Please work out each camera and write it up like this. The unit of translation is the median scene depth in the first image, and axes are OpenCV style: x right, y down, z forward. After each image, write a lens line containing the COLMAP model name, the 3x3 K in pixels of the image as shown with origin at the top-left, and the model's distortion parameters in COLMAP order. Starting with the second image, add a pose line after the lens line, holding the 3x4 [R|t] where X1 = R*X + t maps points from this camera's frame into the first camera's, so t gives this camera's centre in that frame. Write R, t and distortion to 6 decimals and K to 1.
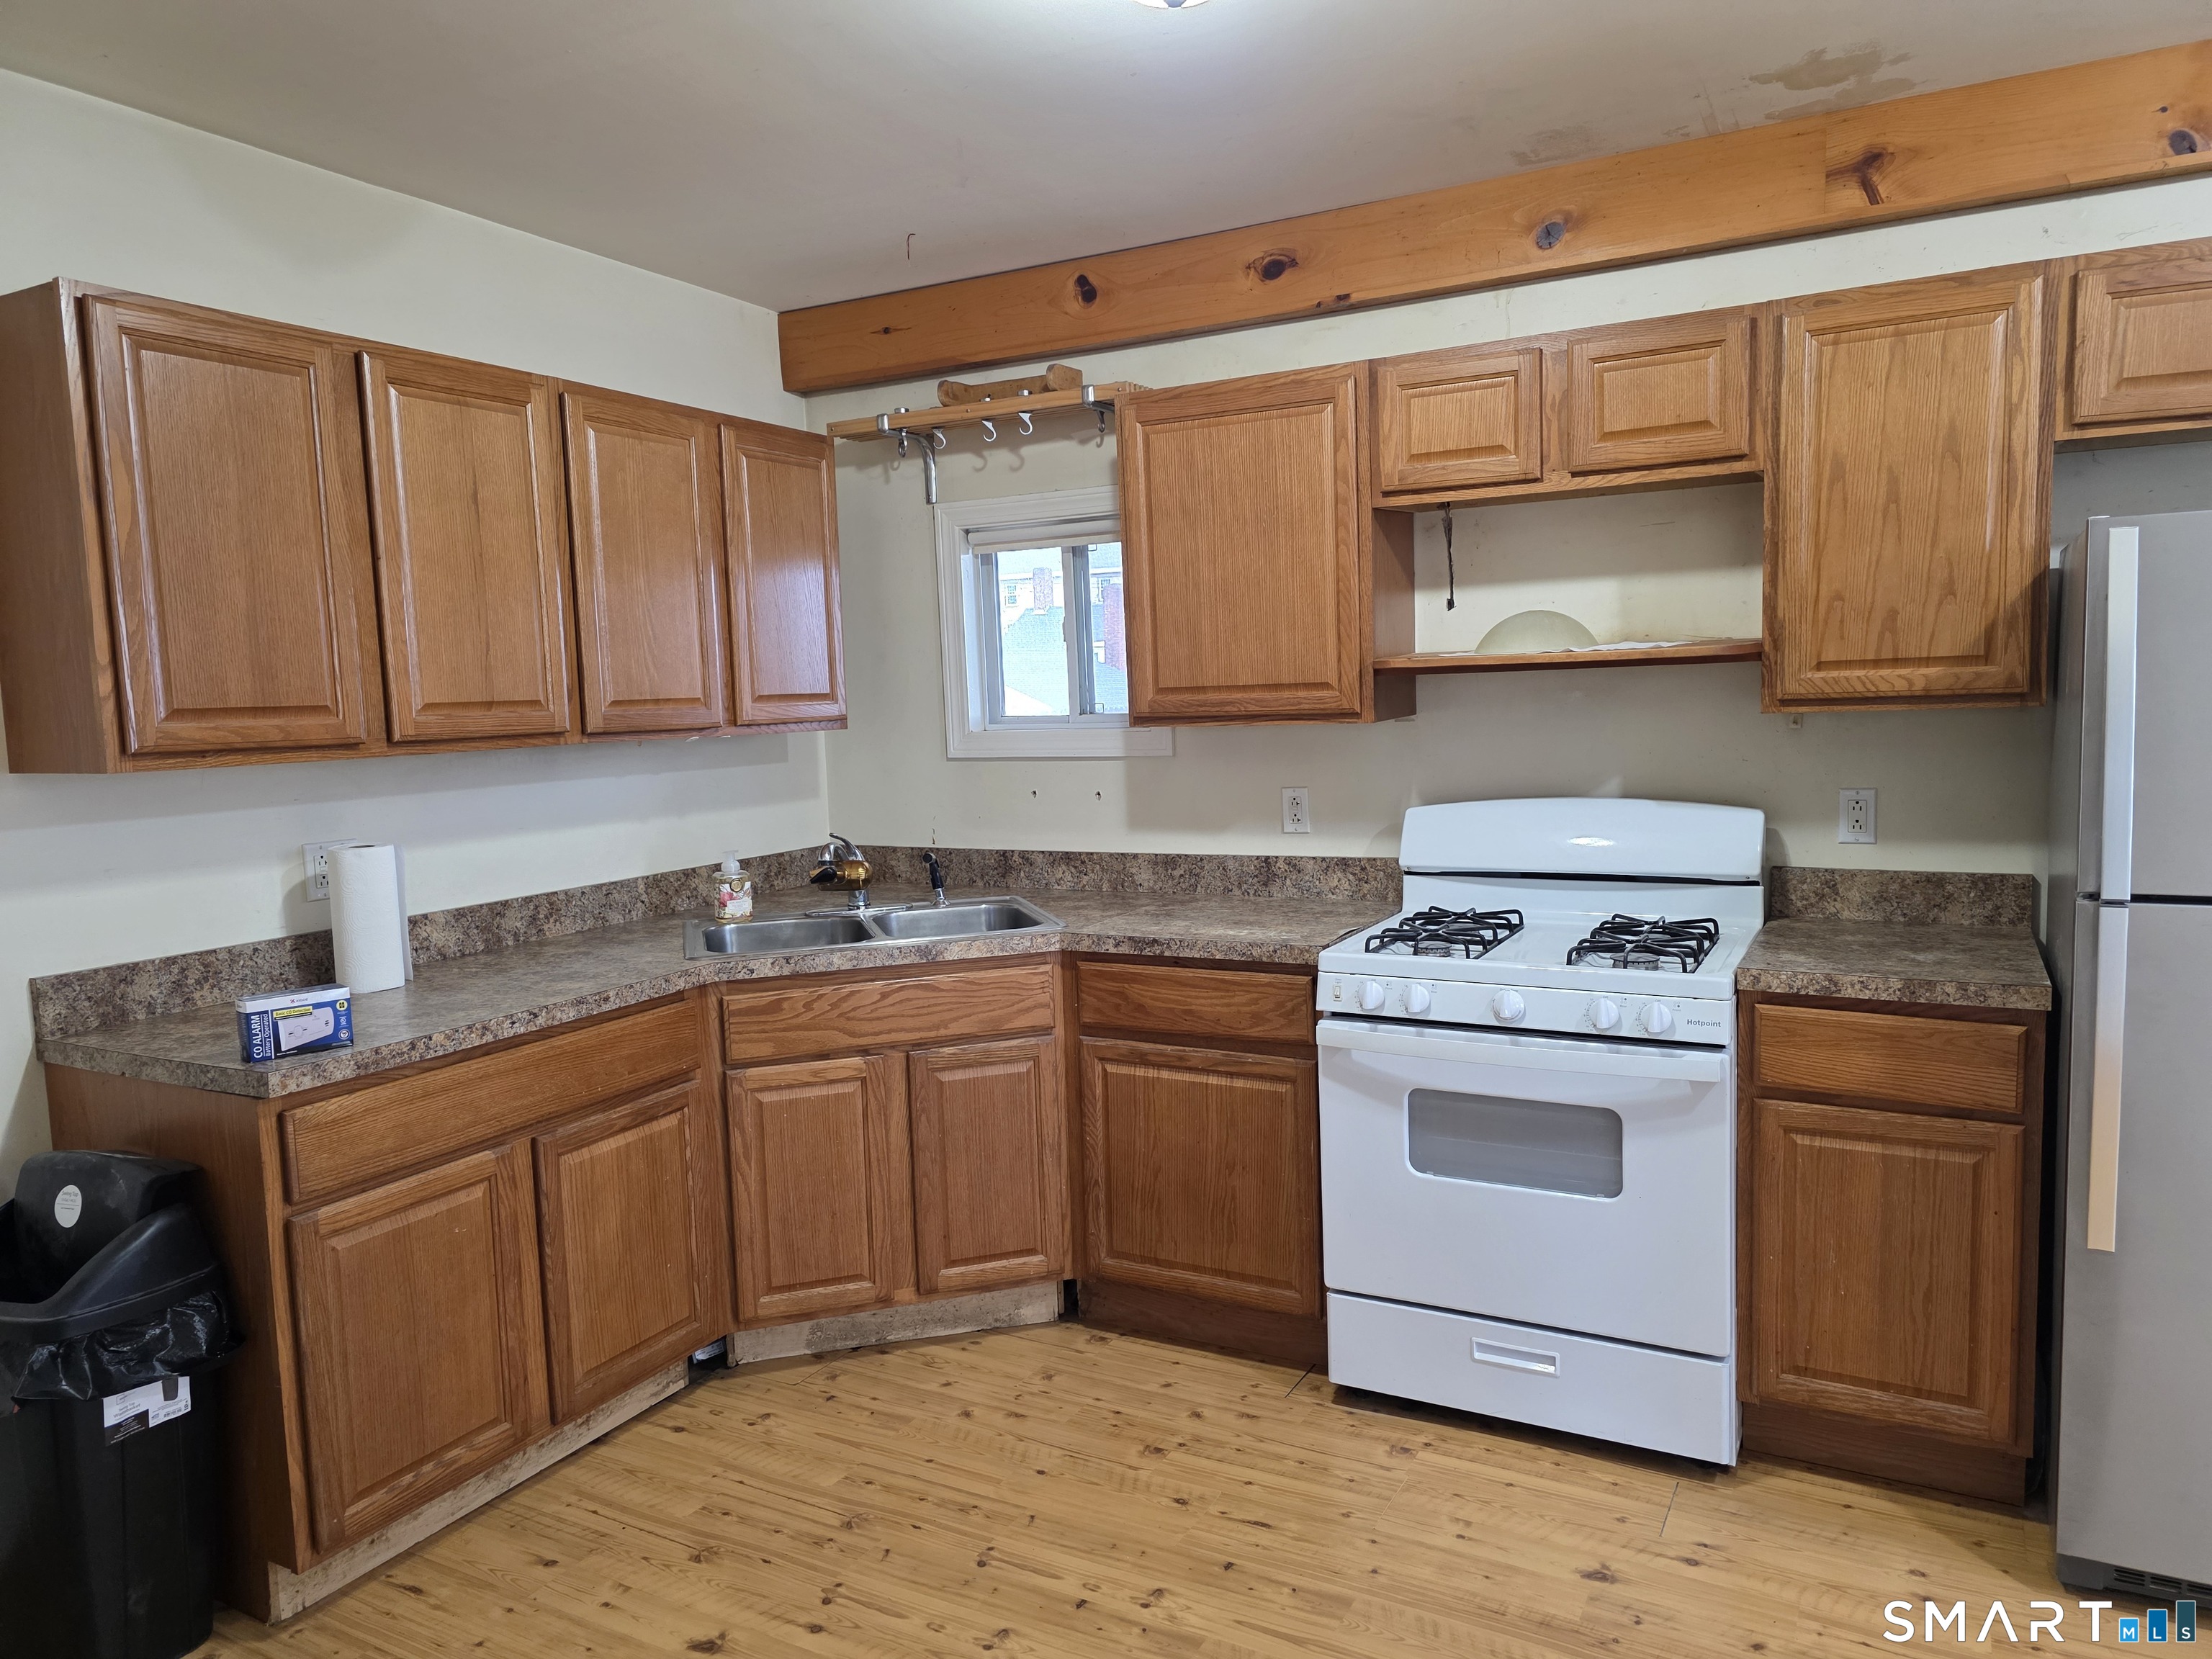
lens RADIAL K [[1478.0, 0, 1122.5], [0, 1478.0, 835.9], [0, 0, 1]] dist [0.061612, -0.052594]
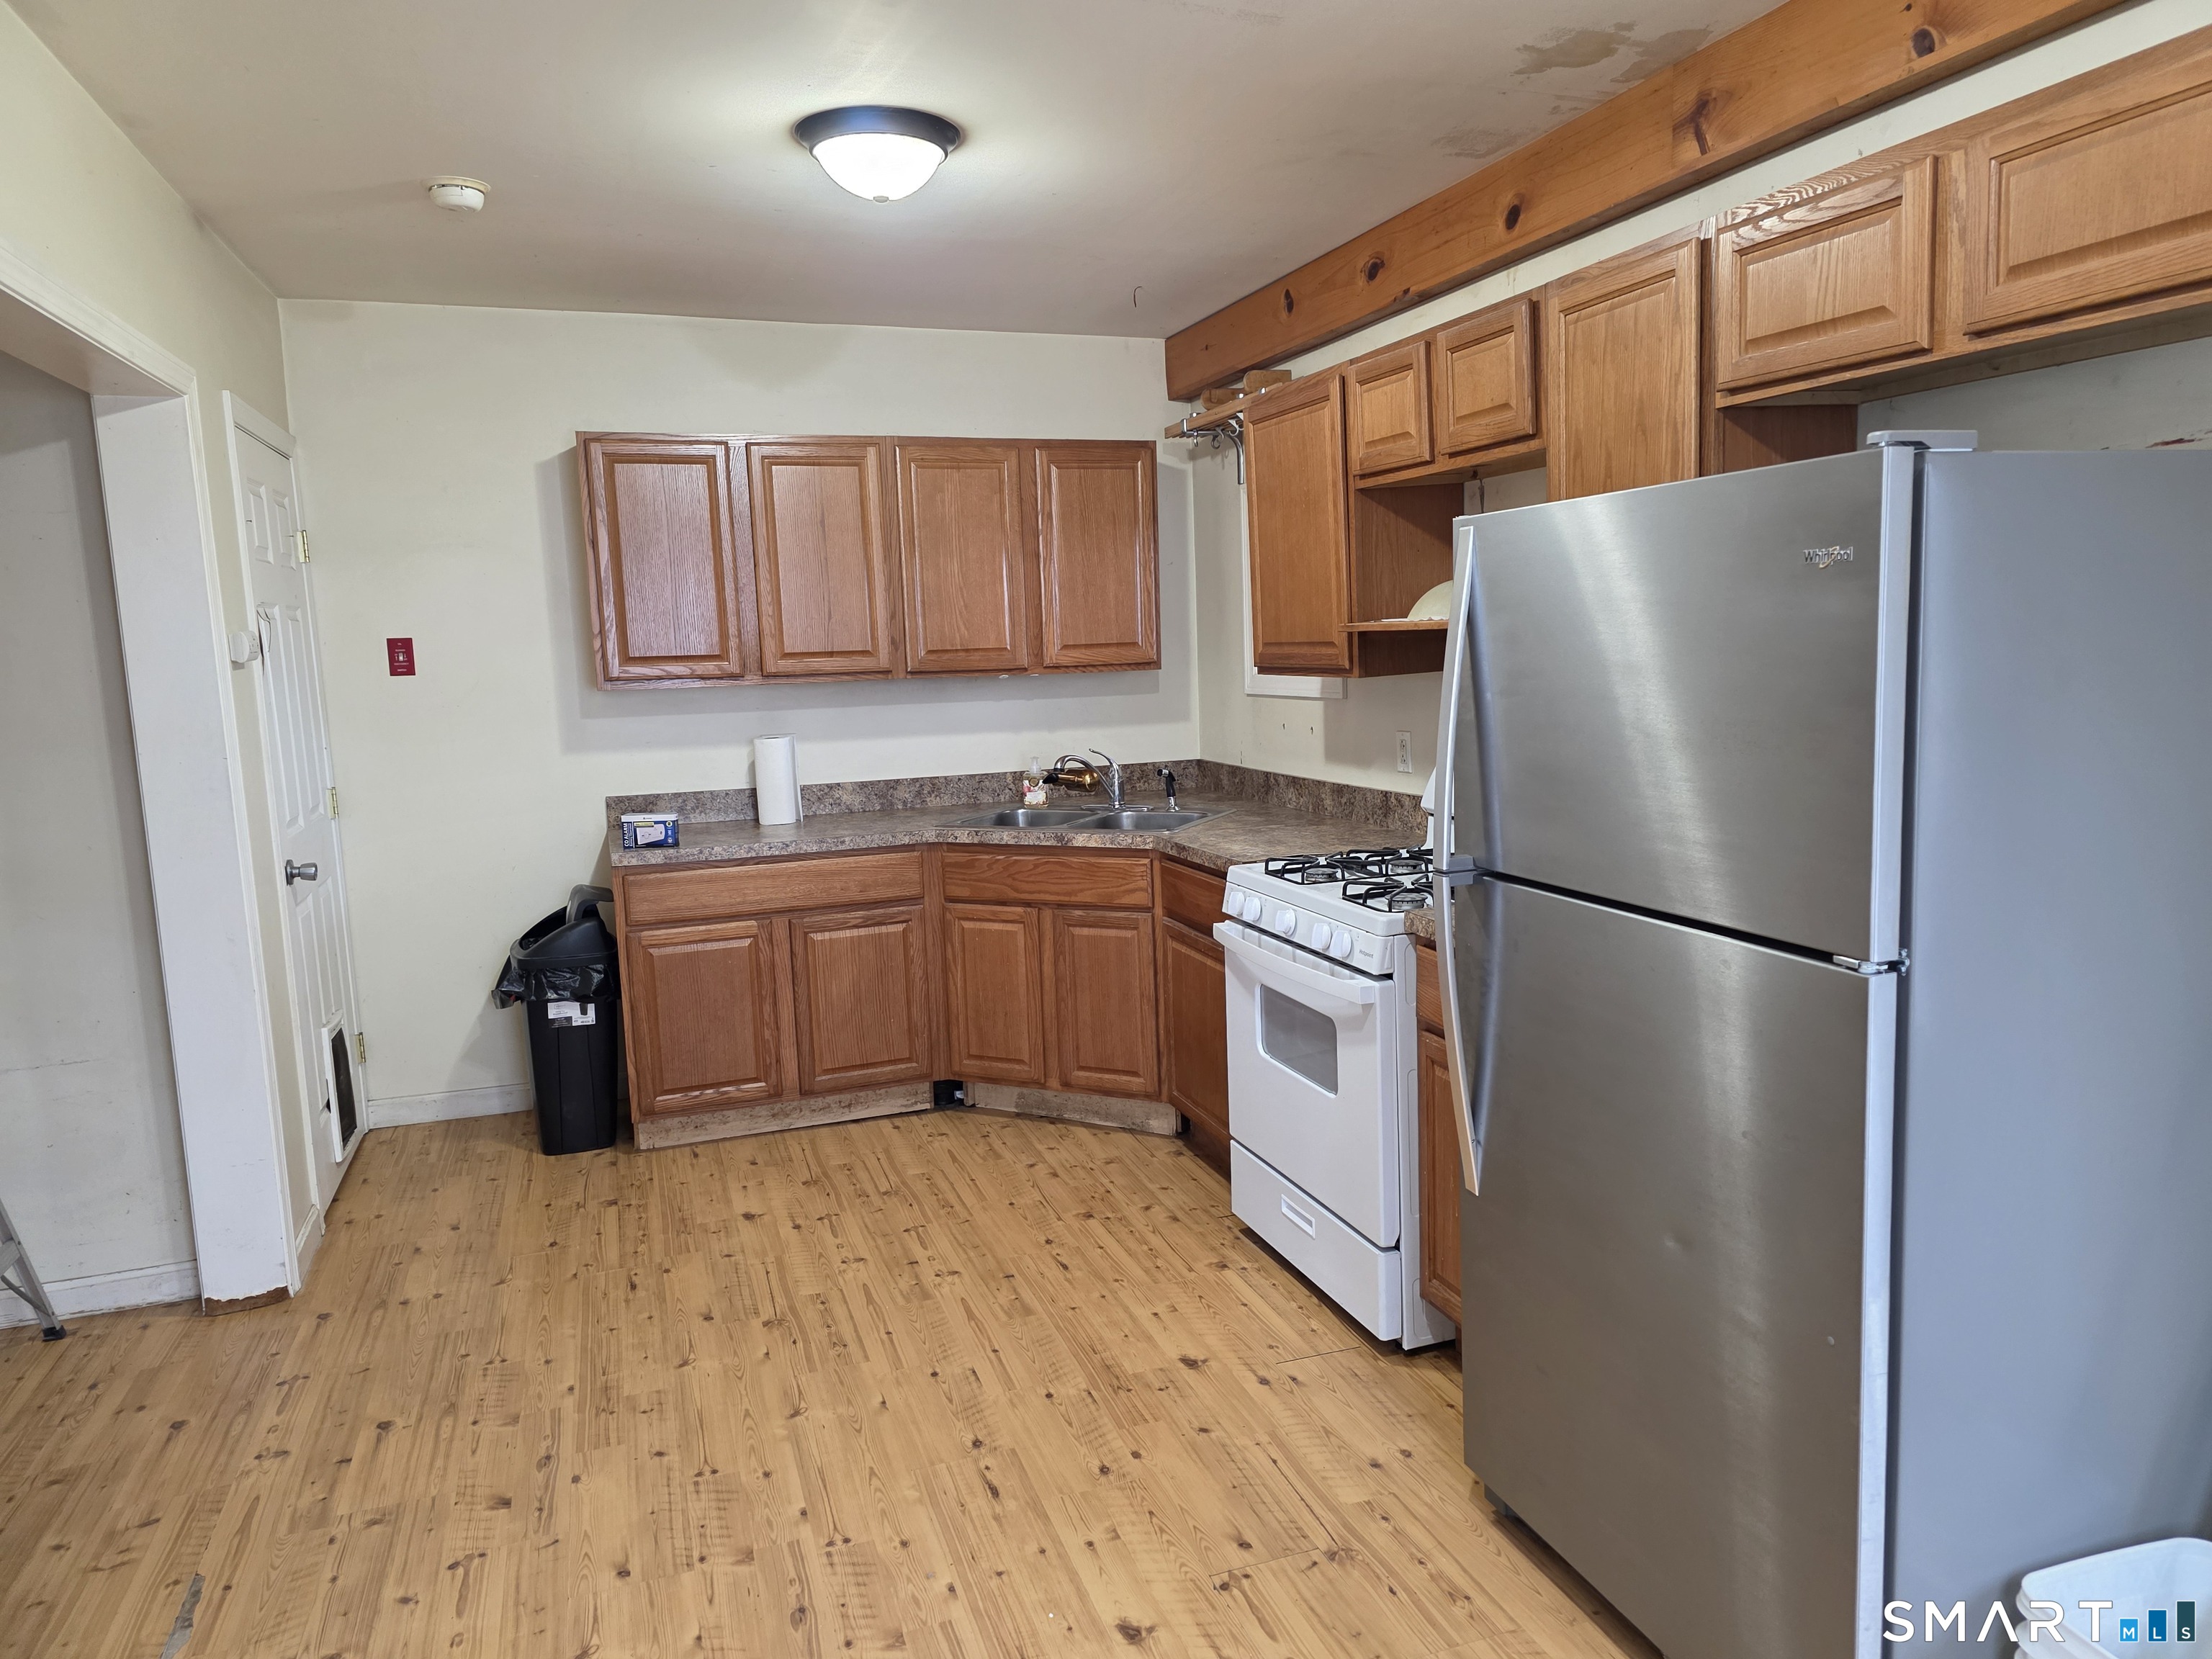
lens RADIAL K [[1478.0, 0, 1119.4], [0, 1478.0, 830.4], [0, 0, 1]] dist [0.061612, -0.052594]
pose [[0.742134, 0.095493, -0.663414, 0.906329], [-0.057794, 0.995229, 0.078604, -0.043316], [0.667755, -0.019994, 0.744112, 0.025656]]
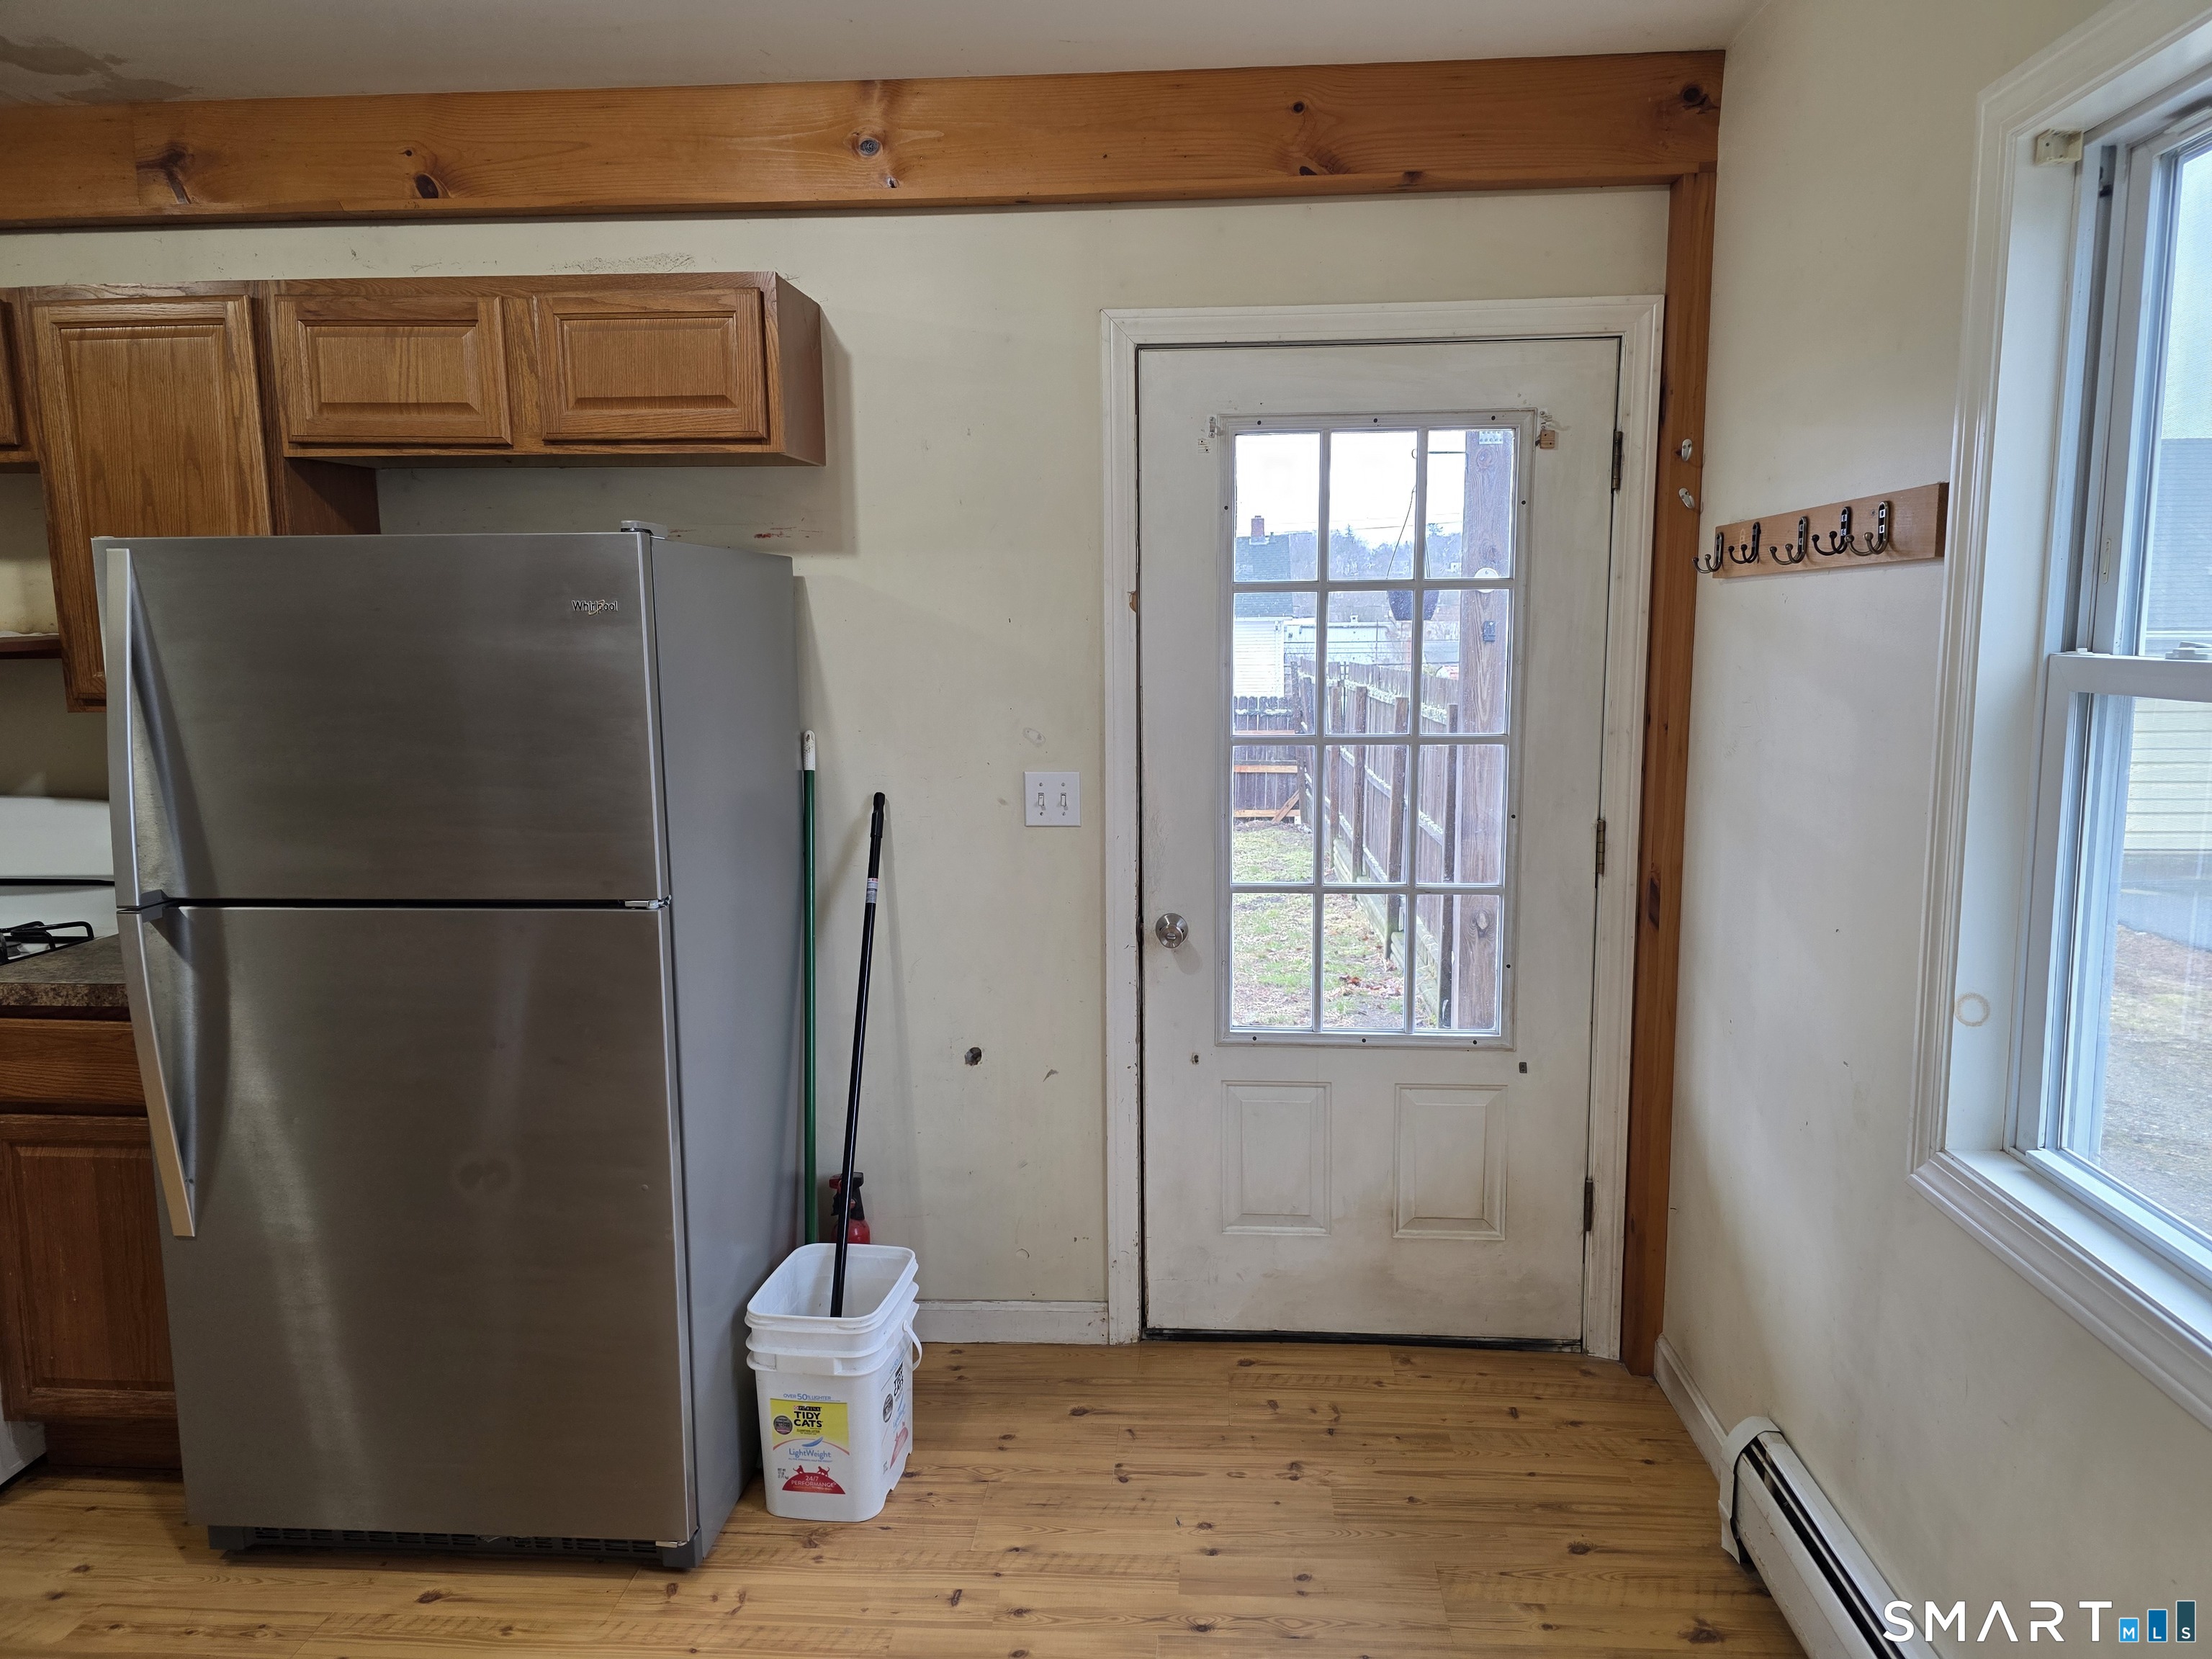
lens RADIAL K [[1478.0, 0, 1120.6], [0, 1478.0, 821.3], [0, 0, 1]] dist [0.061612, -0.052594]
pose [[0.909624, -0.028245, 0.414472, 0.644796], [0.019918, 0.999504, 0.024399, -0.021320], [-0.414955, -0.013939, 0.909735, -0.176714]]
